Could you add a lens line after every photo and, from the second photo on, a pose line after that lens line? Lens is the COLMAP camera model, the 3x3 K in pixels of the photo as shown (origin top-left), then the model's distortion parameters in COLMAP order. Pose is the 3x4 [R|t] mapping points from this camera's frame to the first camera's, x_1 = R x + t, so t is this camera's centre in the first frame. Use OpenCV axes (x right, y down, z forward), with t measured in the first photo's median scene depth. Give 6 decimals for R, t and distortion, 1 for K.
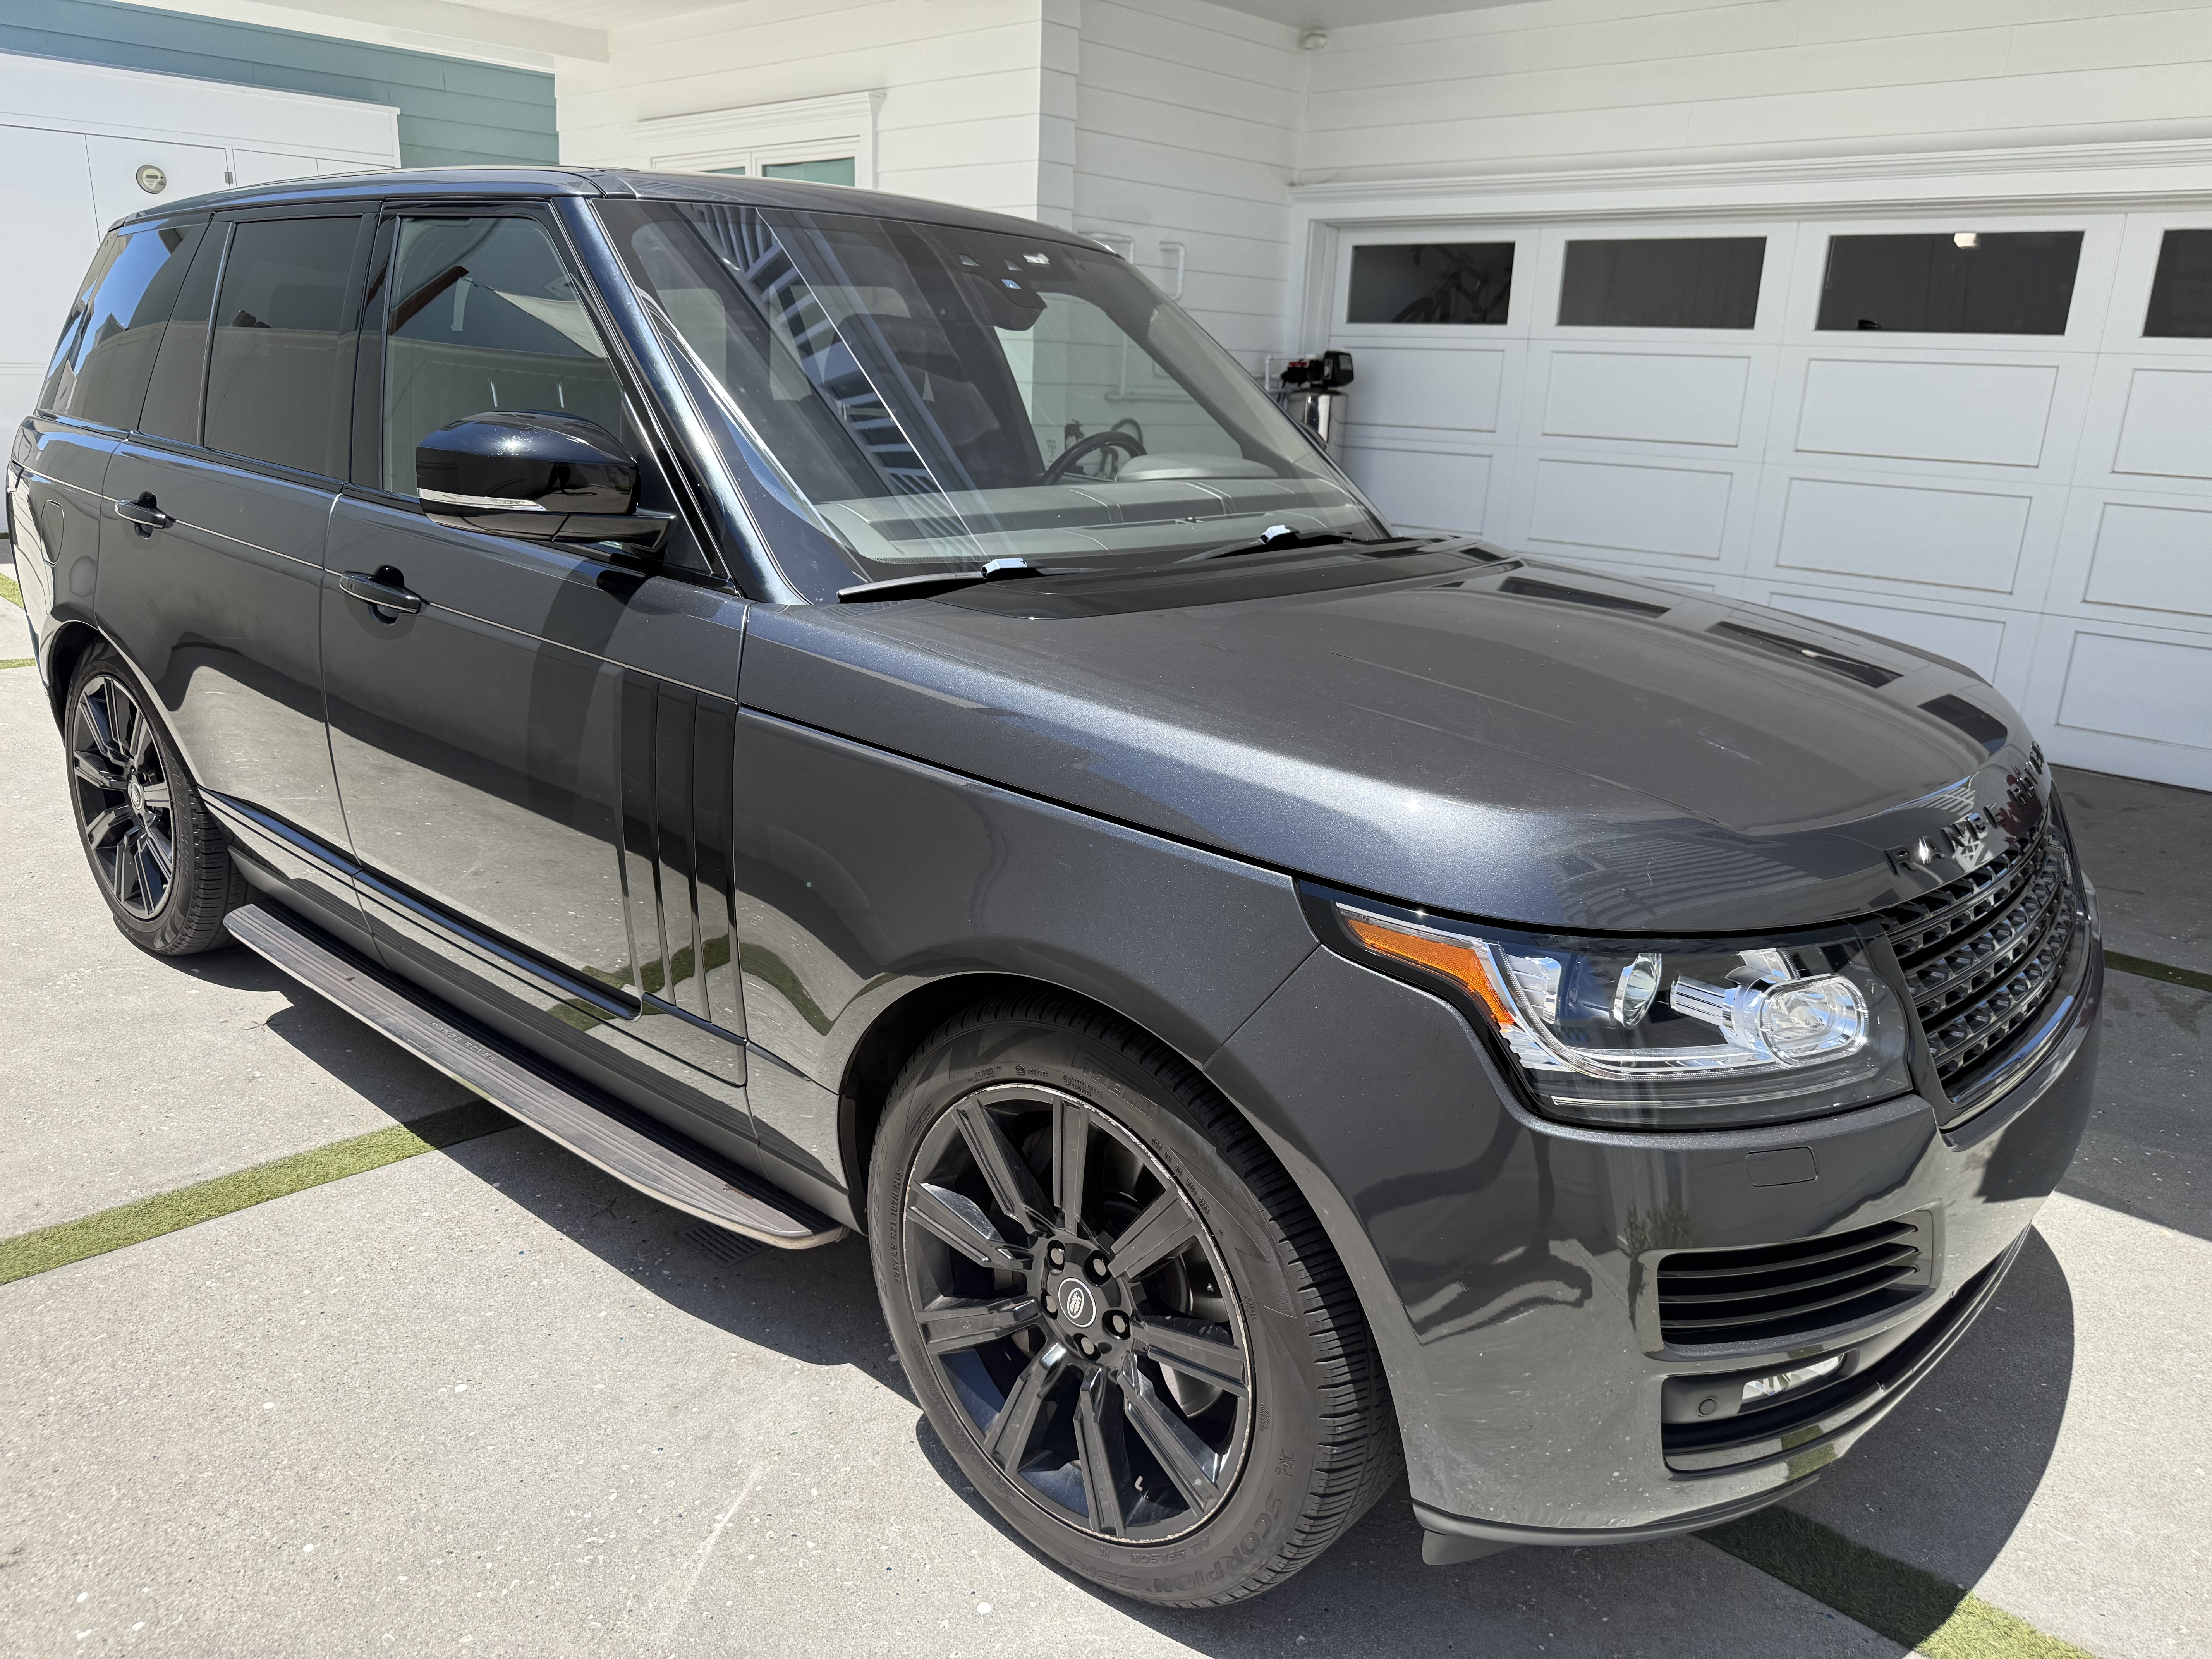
lens RADIAL K [[1566.8, 0, 1105.8], [0, 1566.8, 831.3], [0, 0, 1]] dist [0.002706, -0.002164]
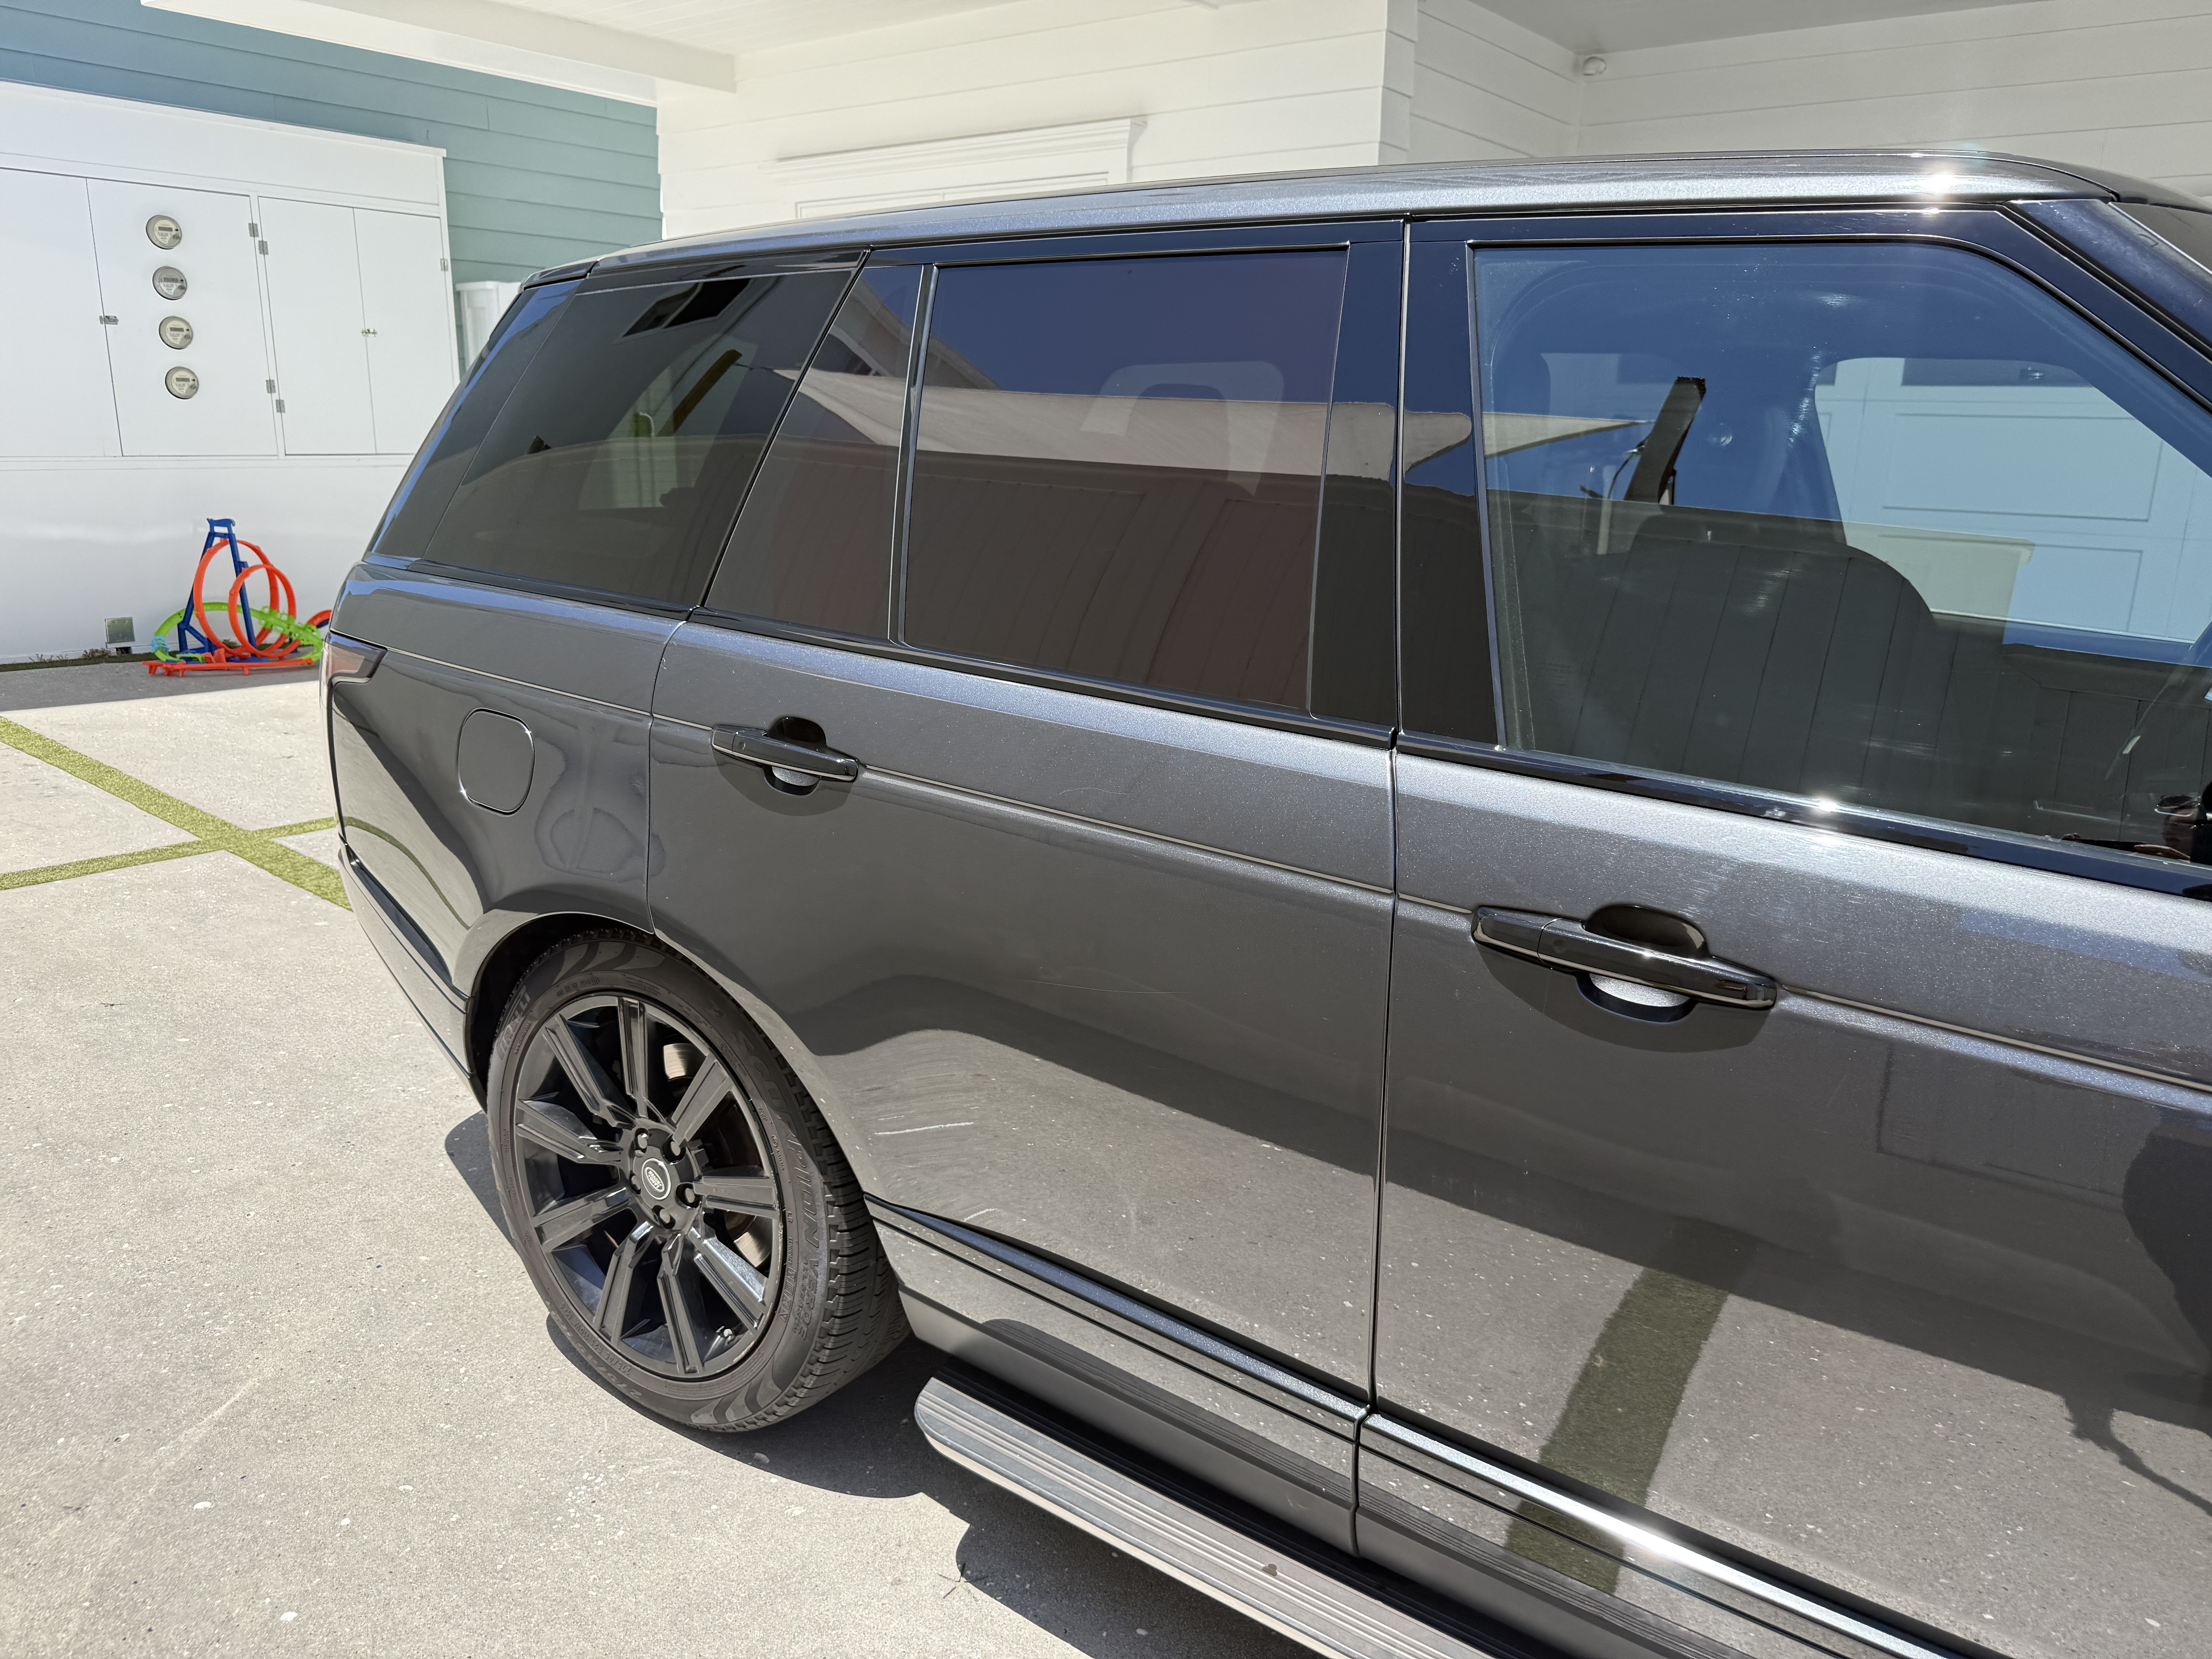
lens RADIAL K [[1566.8, 0, 1106.2], [0, 1566.8, 828.6], [0, 0, 1]] dist [0.002706, -0.002164]
pose [[0.994275, -0.044068, 0.097342, -0.257413], [0.047361, 0.998372, -0.031785, -0.069617], [-0.095783, 0.036214, 0.994743, 0.185703]]
